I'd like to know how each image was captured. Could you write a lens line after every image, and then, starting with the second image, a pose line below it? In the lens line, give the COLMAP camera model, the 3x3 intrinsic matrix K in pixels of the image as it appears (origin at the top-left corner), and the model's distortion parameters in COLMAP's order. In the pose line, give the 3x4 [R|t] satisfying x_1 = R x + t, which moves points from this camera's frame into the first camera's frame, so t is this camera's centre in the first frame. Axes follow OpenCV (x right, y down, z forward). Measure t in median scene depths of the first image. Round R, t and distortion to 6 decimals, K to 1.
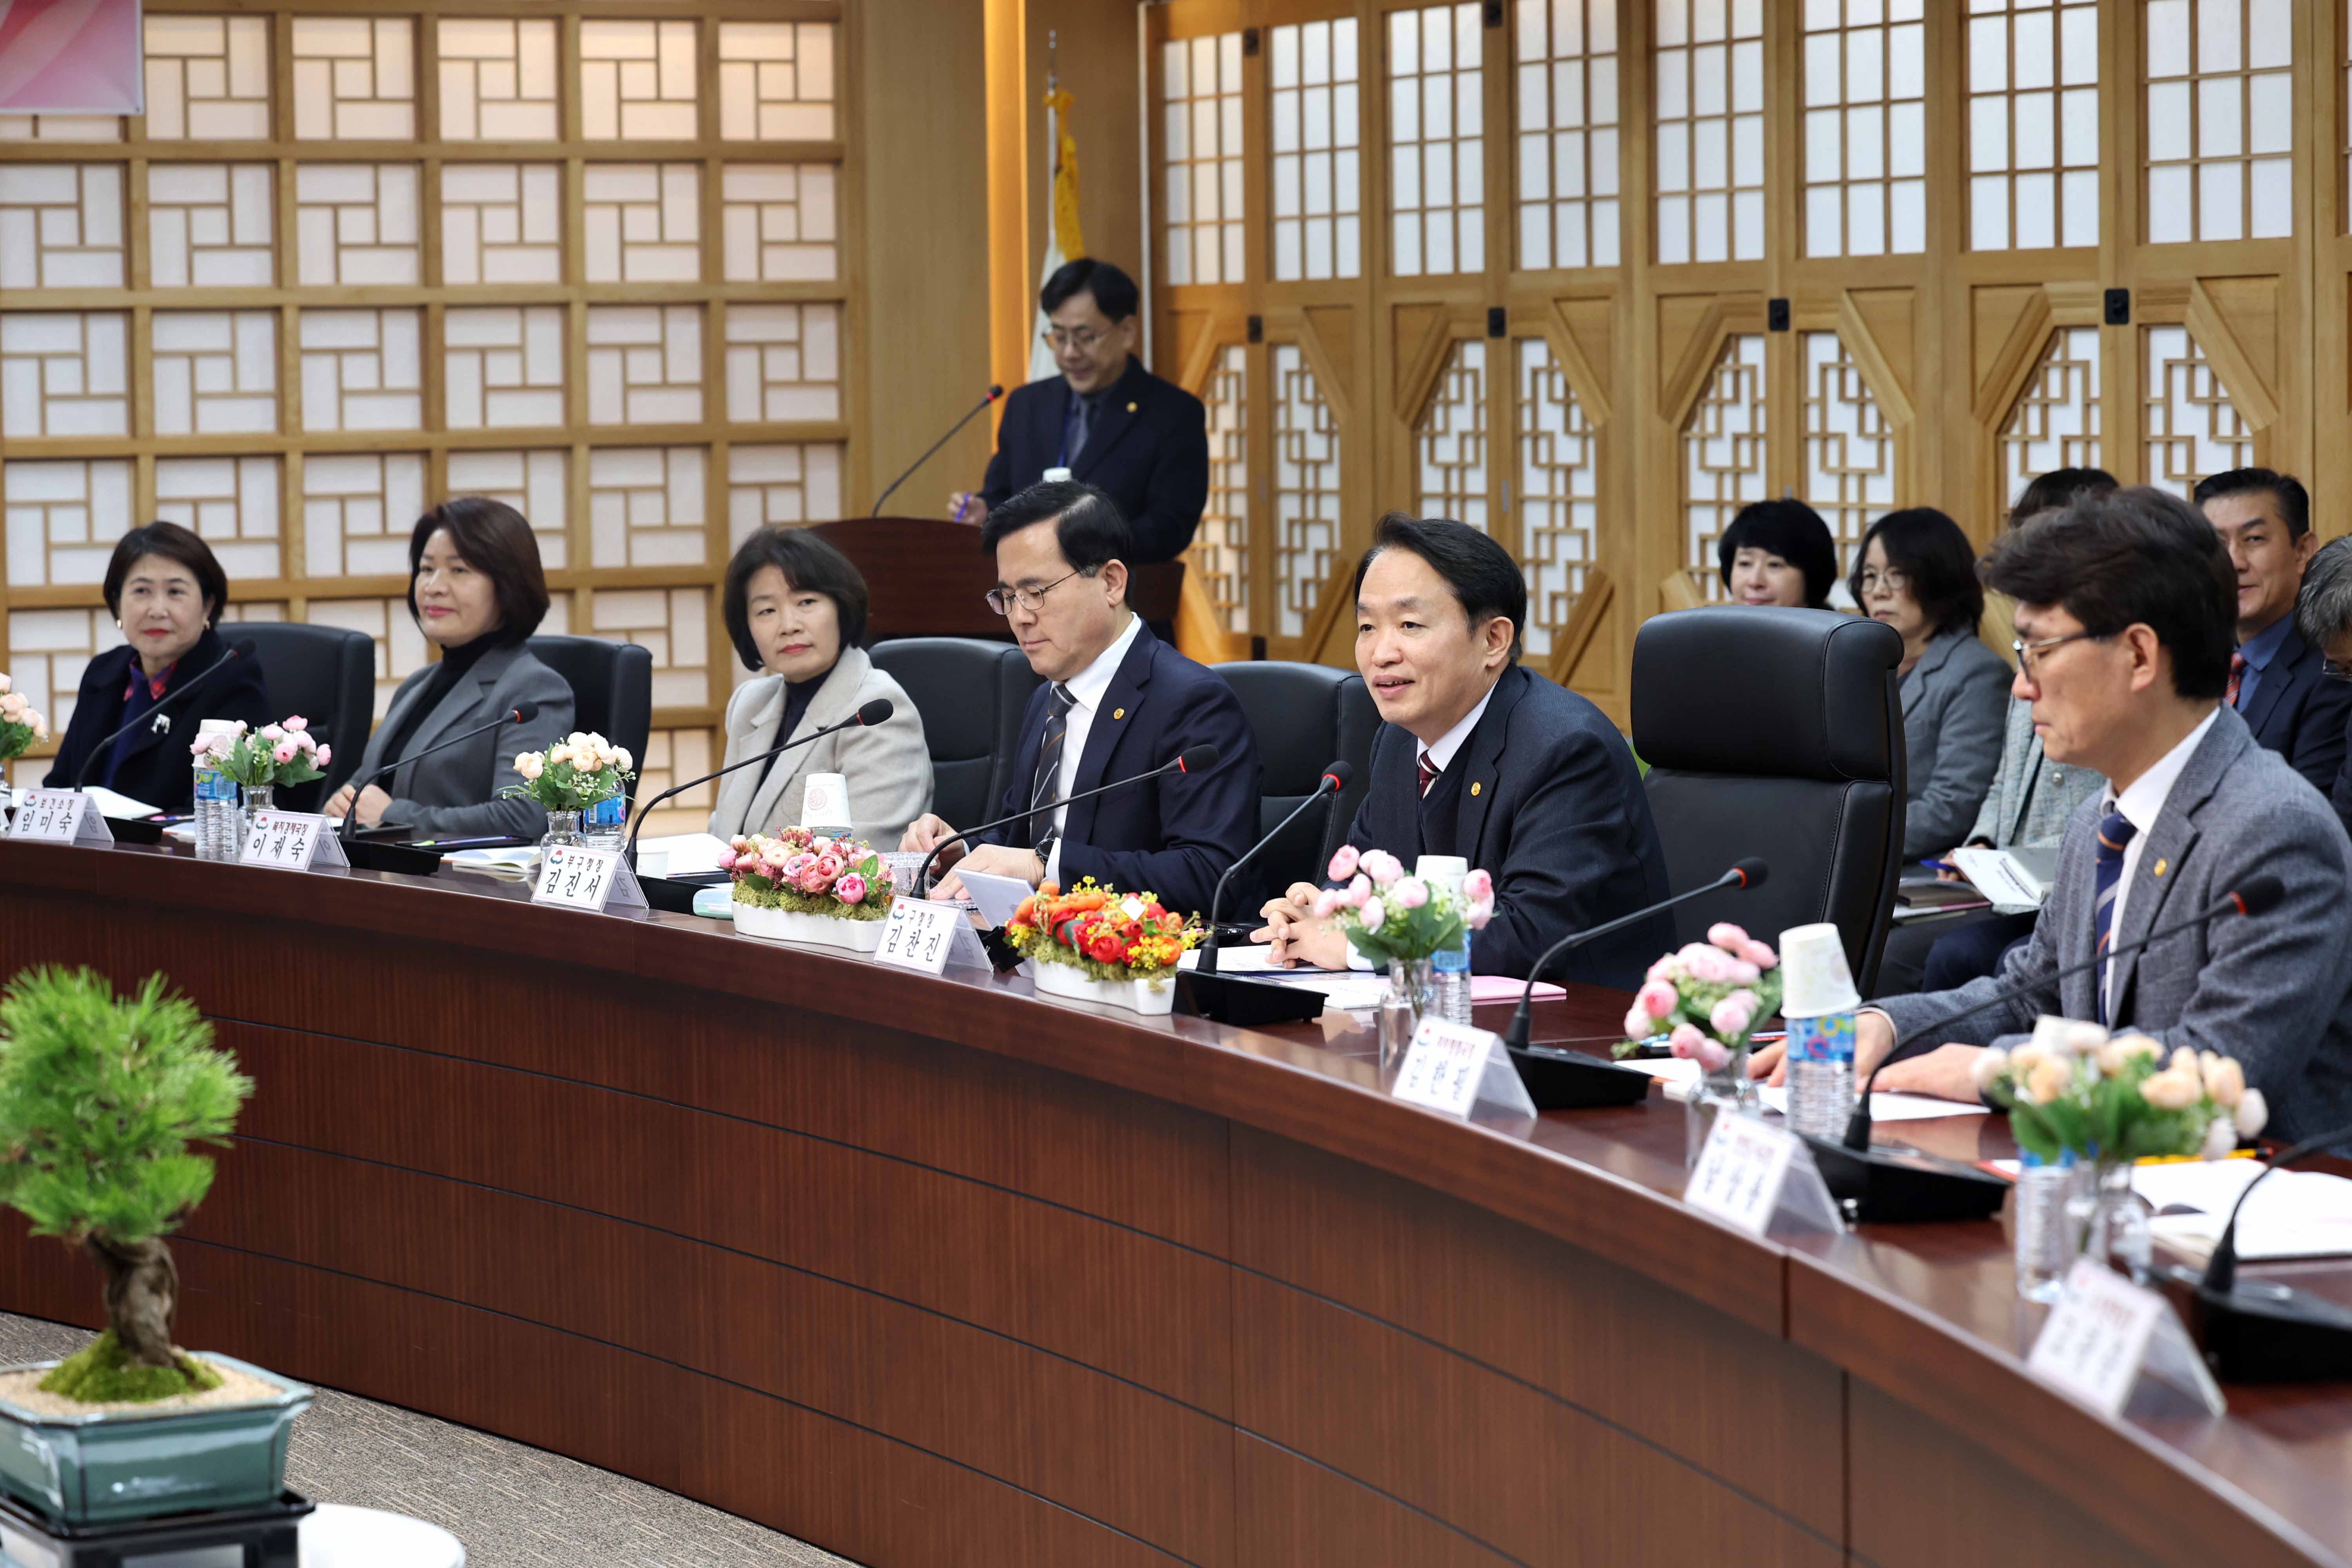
lens RADIAL K [[5870.6, 0, 1172.4], [0, 5870.6, 790.3], [0, 0, 1]] dist [-0.156757, 0.000000]
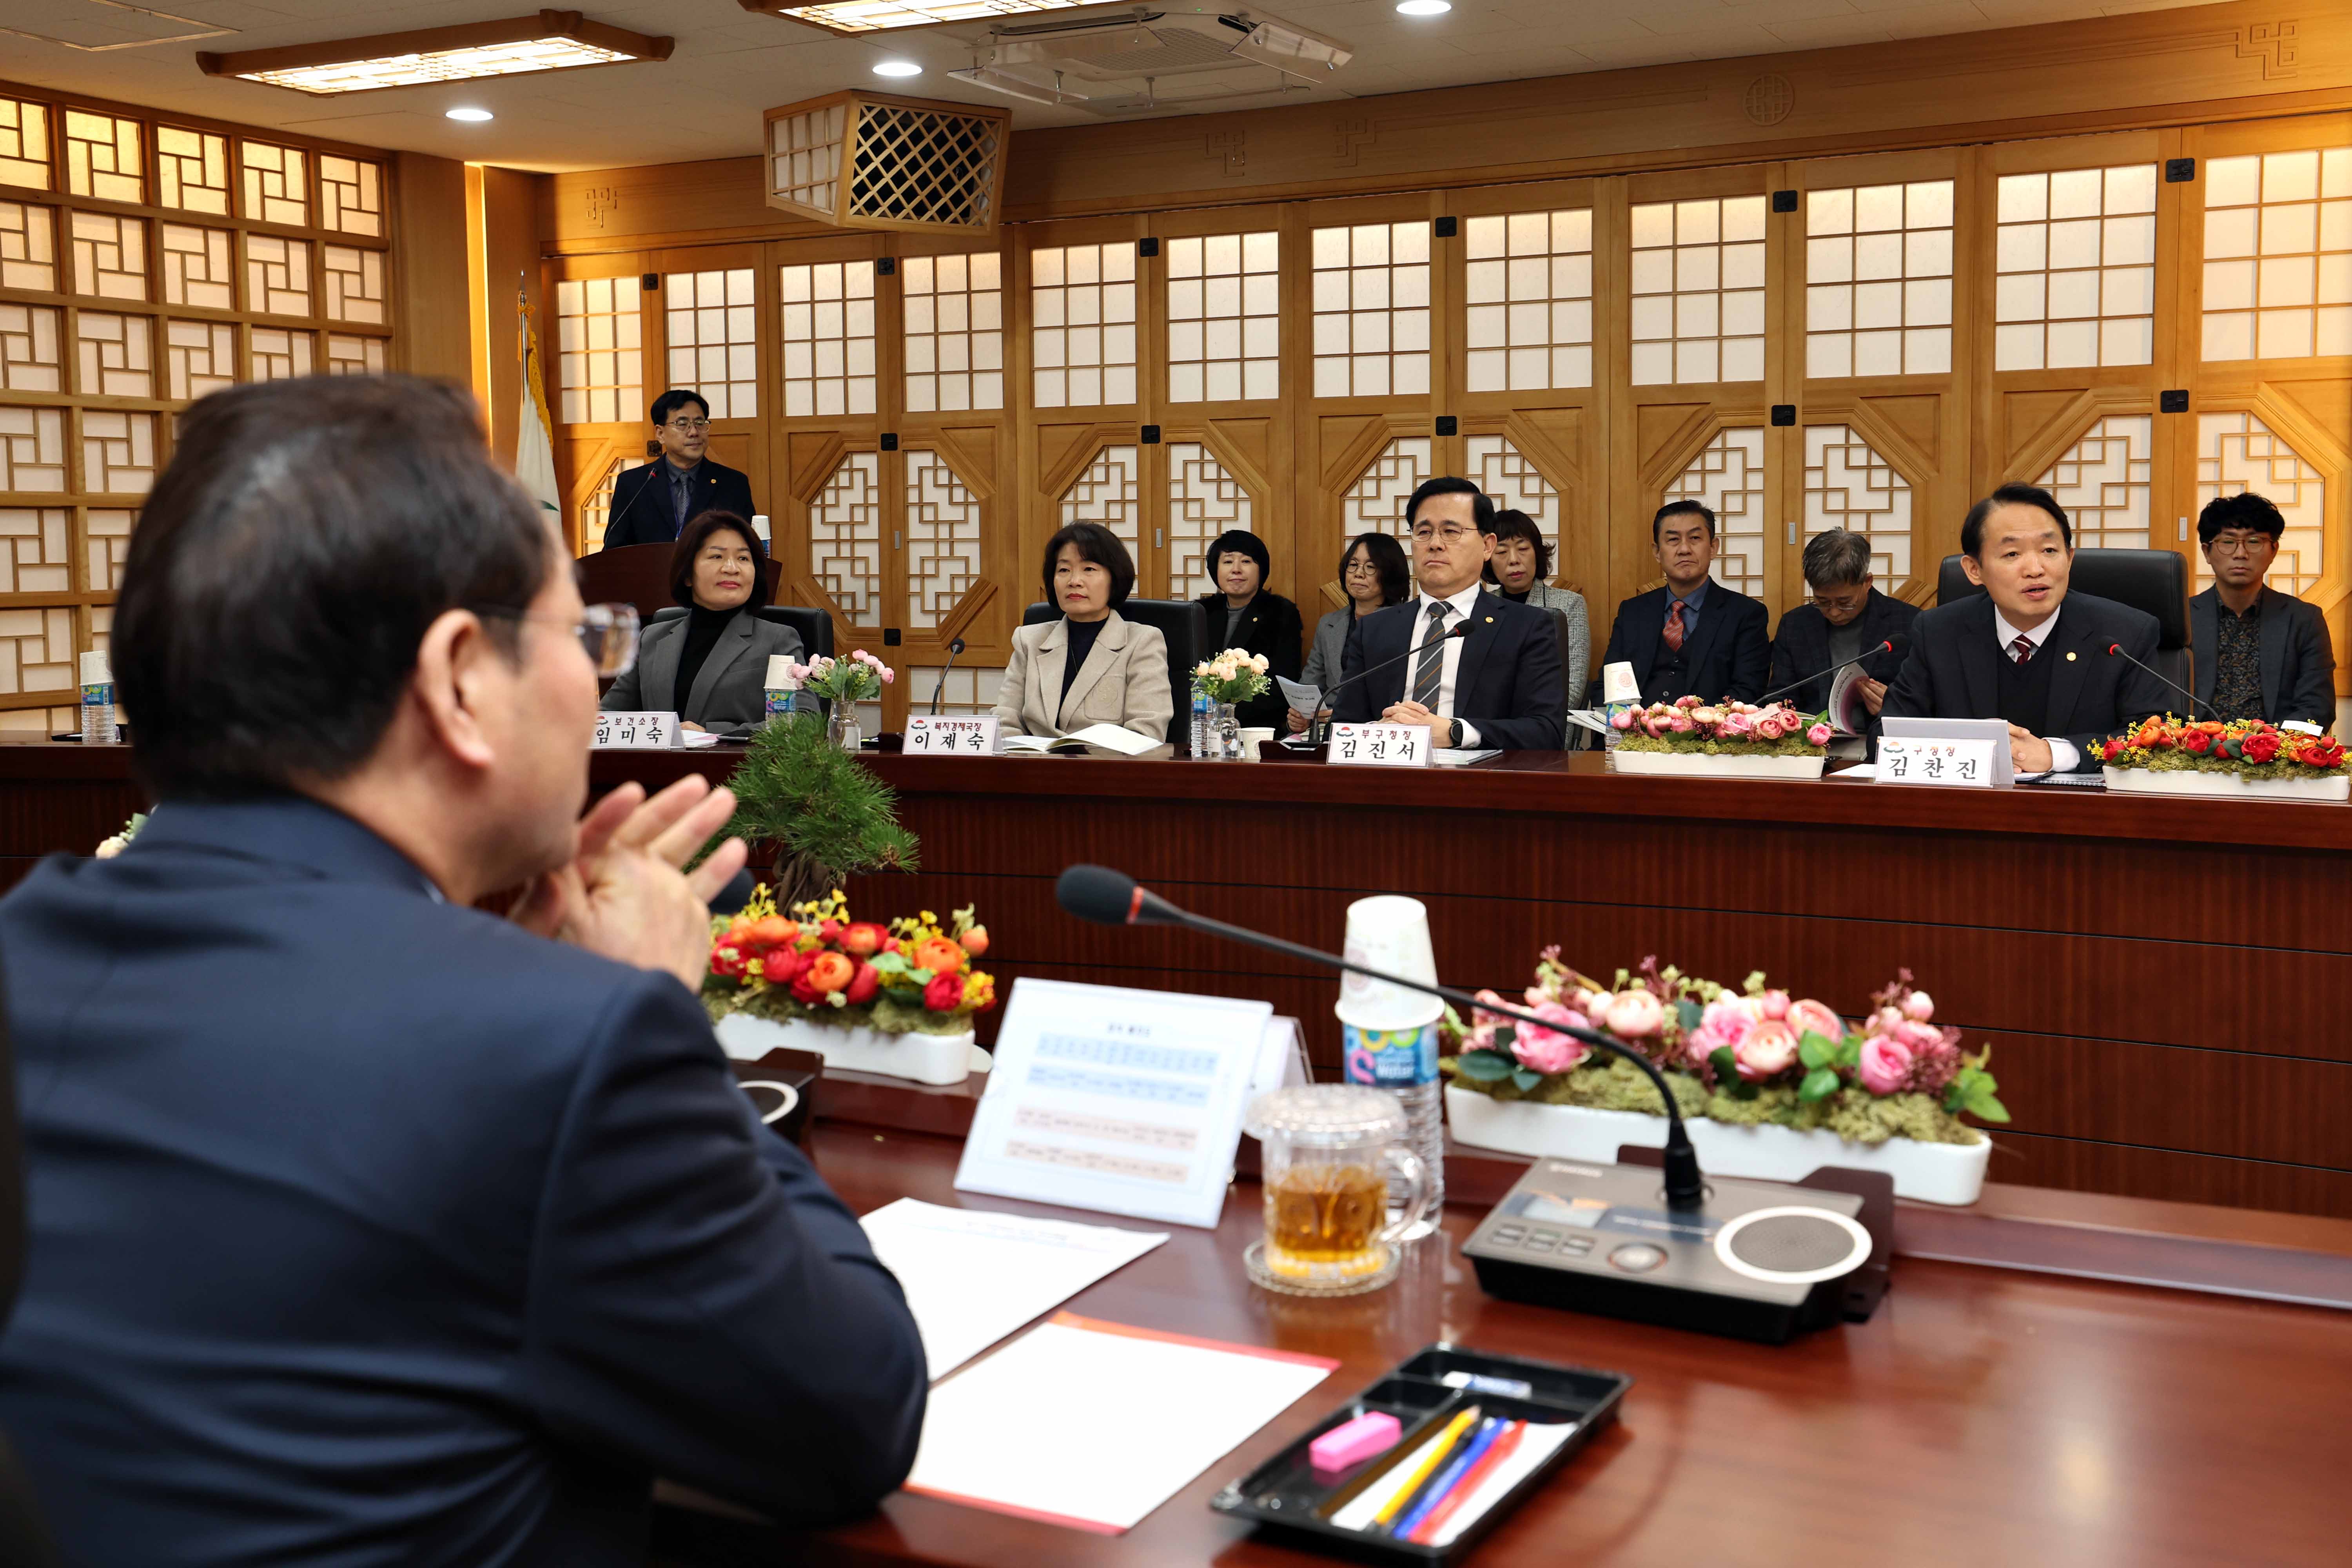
lens RADIAL K [[2456.4, 0, 1188.2], [0, 2456.4, 696.4], [0, 0, 1]] dist [0.033022, 0.000000]
pose [[0.803589, -0.029594, 0.594448, -0.324116], [0.037173, 0.999309, -0.000501, 0.001201], [-0.594023, 0.022500, 0.804134, 0.356247]]
